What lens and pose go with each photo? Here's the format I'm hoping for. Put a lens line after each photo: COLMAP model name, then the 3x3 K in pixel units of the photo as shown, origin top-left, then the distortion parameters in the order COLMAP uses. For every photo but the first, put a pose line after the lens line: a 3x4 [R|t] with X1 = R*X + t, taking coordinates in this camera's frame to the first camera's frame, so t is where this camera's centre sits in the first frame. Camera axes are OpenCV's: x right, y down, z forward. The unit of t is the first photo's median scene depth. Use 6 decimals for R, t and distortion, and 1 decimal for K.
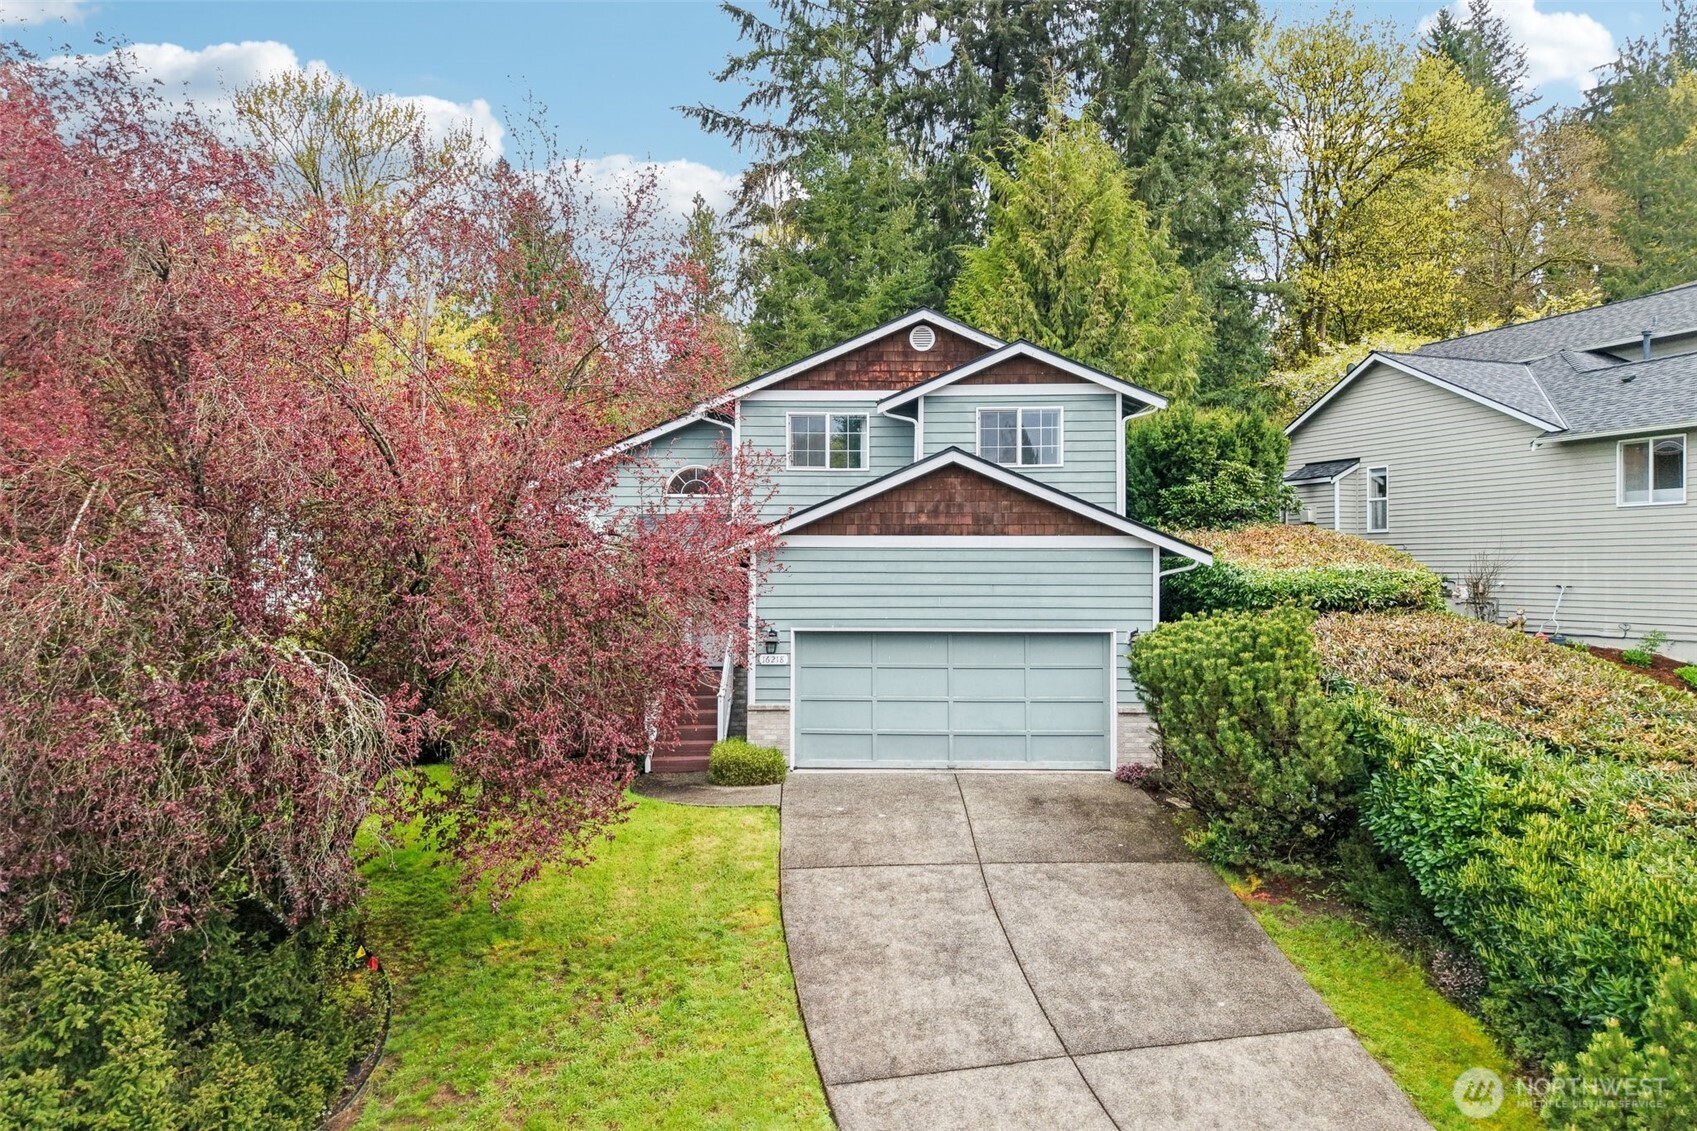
lens RADIAL K [[1157.7, 0, 853.5], [0, 1157.7, 562.3], [0, 0, 1]] dist [0.017229, -0.006371]
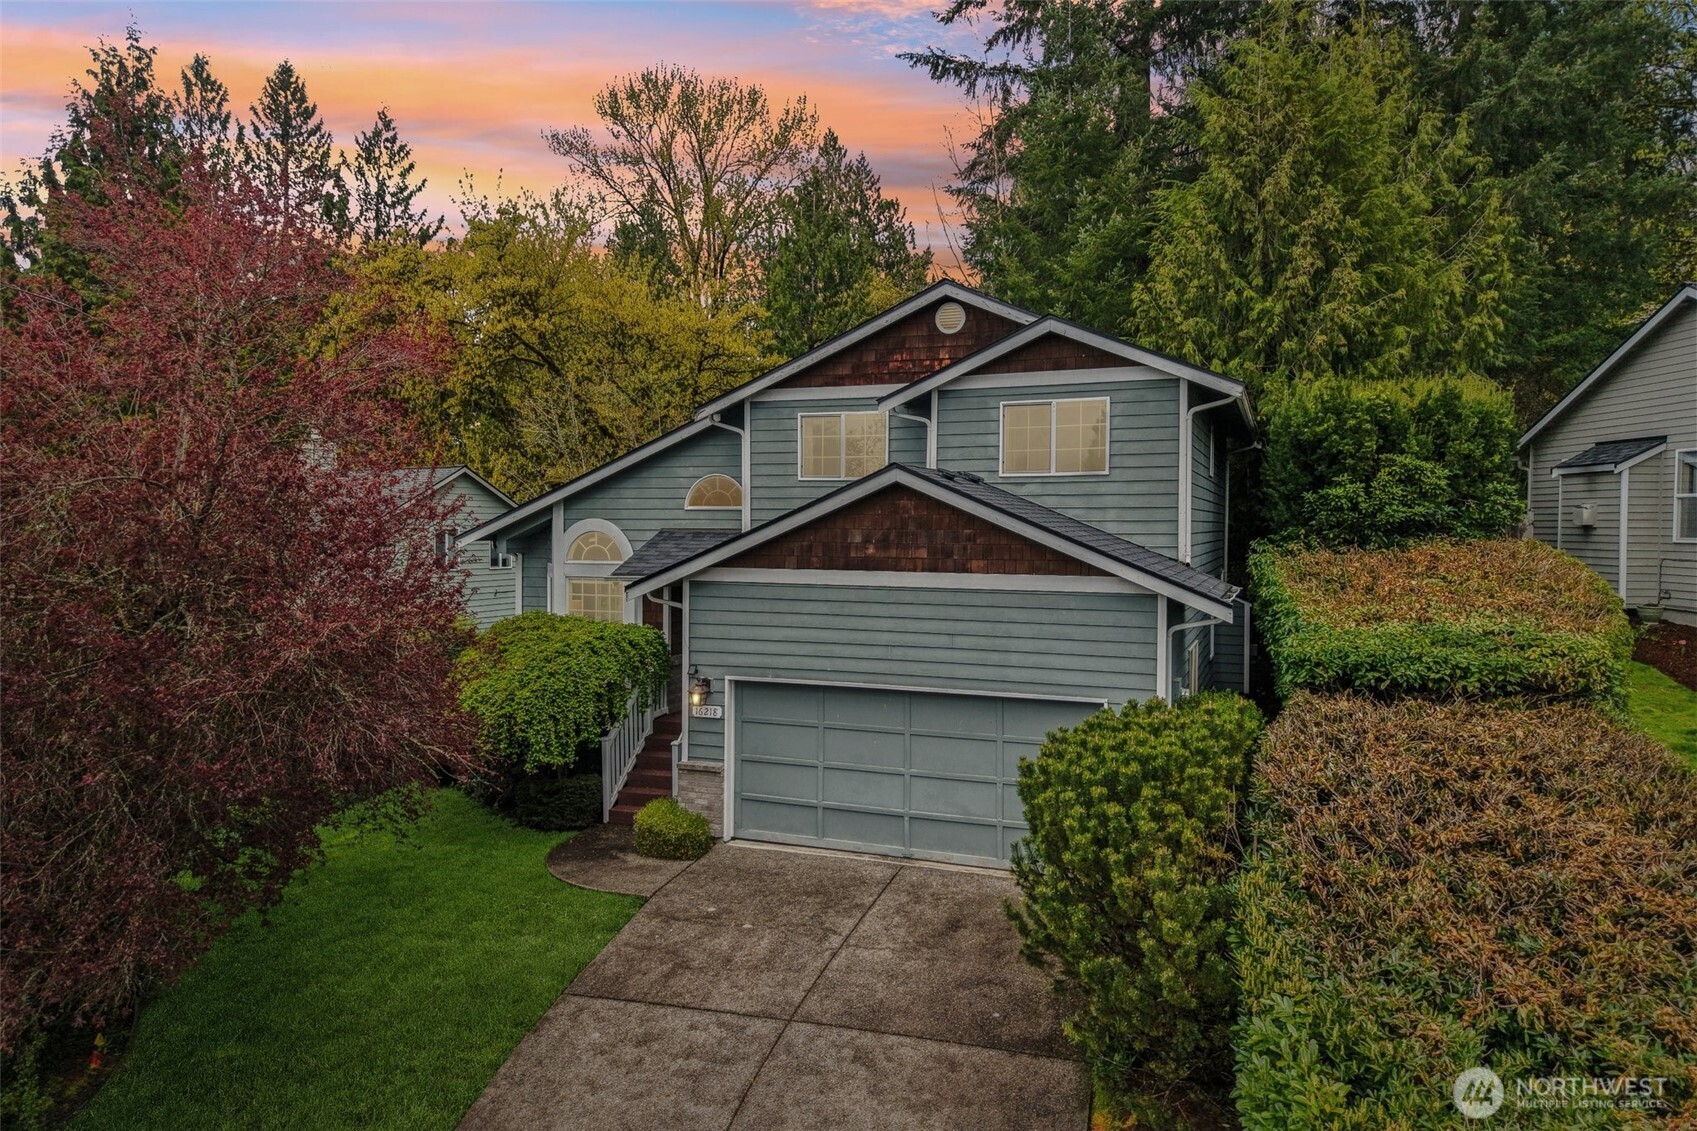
lens RADIAL K [[1157.7, 0, 845.7], [0, 1157.7, 568.1], [0, 0, 1]] dist [0.017229, -0.006371]
pose [[0.937999, 0.014794, -0.346321, 0.283491], [-0.000165, 0.999108, 0.042232, -0.052023], [0.346637, -0.039556, 0.937165, 0.206317]]
